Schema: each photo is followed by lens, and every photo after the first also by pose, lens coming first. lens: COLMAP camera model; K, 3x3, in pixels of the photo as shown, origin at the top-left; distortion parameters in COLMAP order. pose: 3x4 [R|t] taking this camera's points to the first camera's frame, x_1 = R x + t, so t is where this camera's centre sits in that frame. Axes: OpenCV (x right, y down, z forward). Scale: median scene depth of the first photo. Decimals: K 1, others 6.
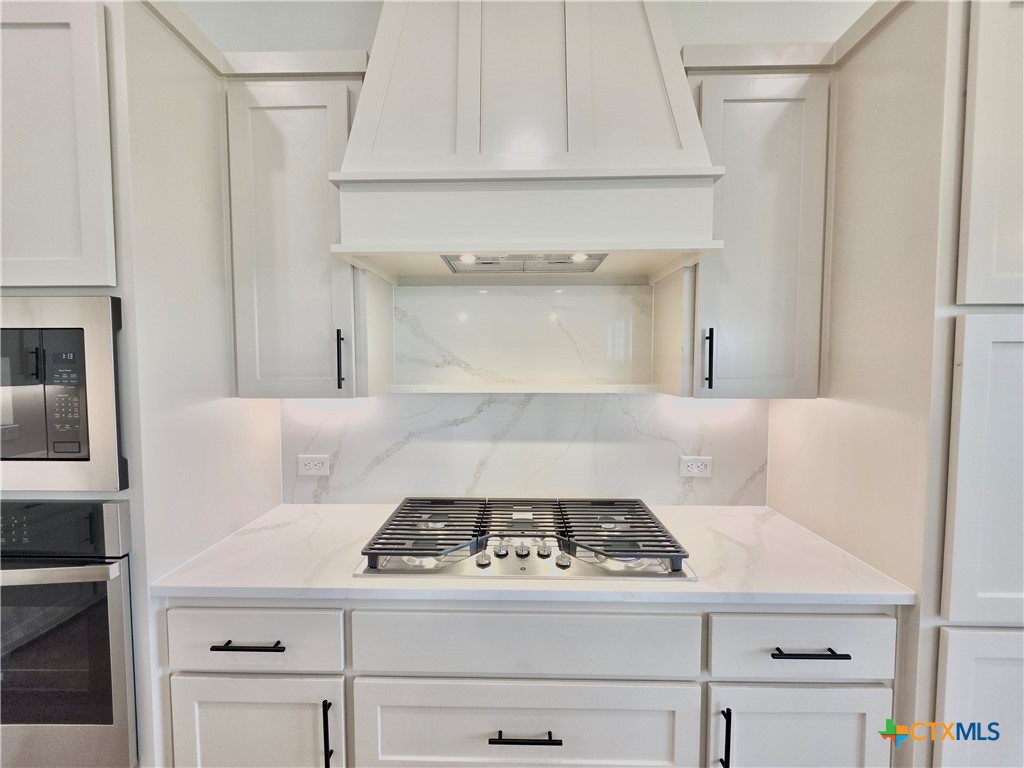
lens RADIAL K [[411.8, 0, 506.2], [0, 411.8, 384.0], [0, 0, 1]] dist [-0.005799, 0.001266]
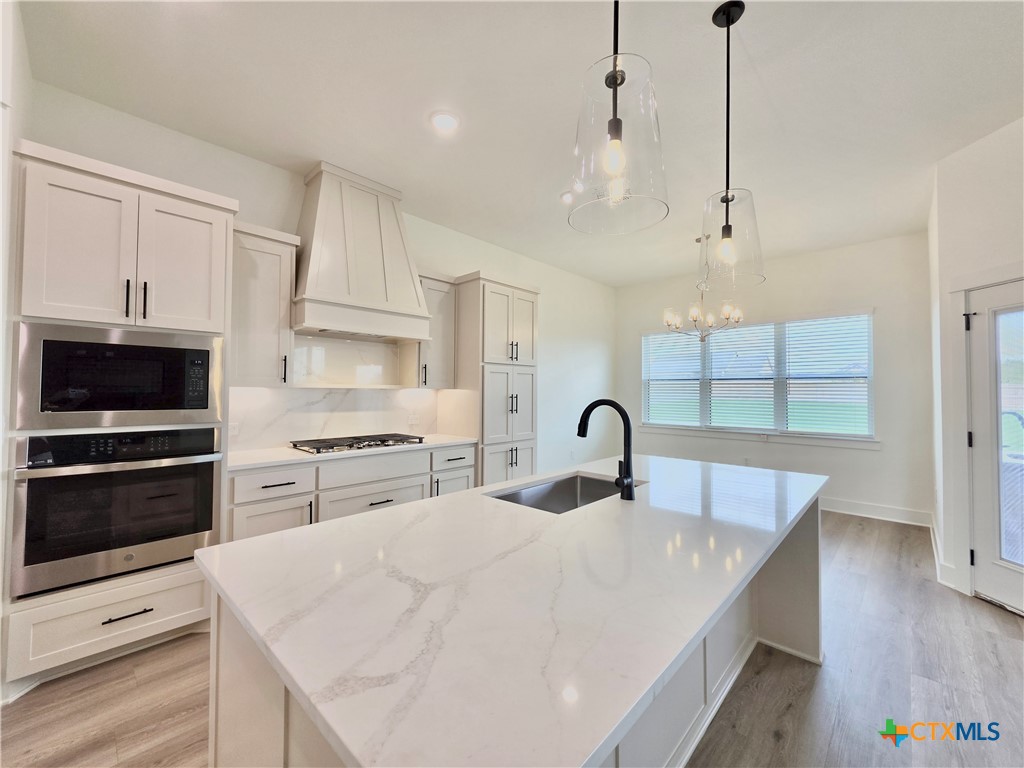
lens RADIAL K [[411.8, 0, 509.3], [0, 411.8, 382.4], [0, 0, 1]] dist [-0.005799, 0.001266]
pose [[0.675173, 0.021440, 0.737348, -1.468830], [0.030462, 0.997914, -0.056910, 0.208022], [-0.737030, 0.060885, 0.673112, -1.639288]]
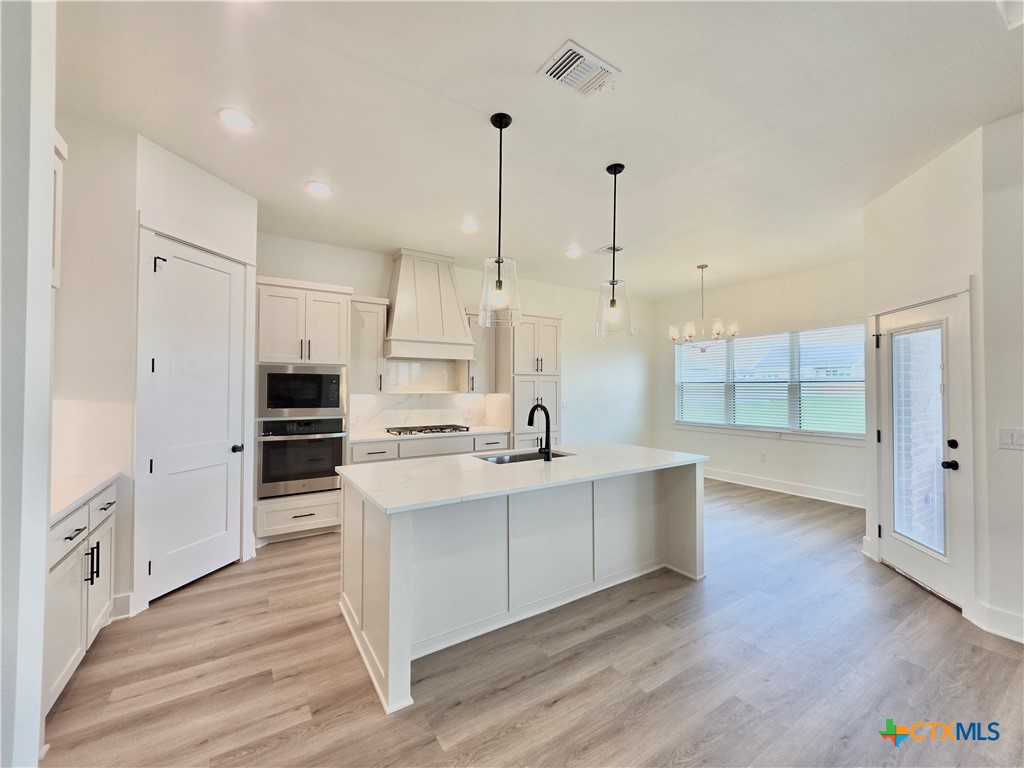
lens RADIAL K [[411.8, 0, 511.2], [0, 411.8, 383.3], [0, 0, 1]] dist [-0.005799, 0.001266]
pose [[0.828292, 0.010153, 0.560205, -1.771031], [0.024712, 0.998201, -0.054629, 0.199479], [-0.559752, 0.059092, 0.826551, -3.108703]]
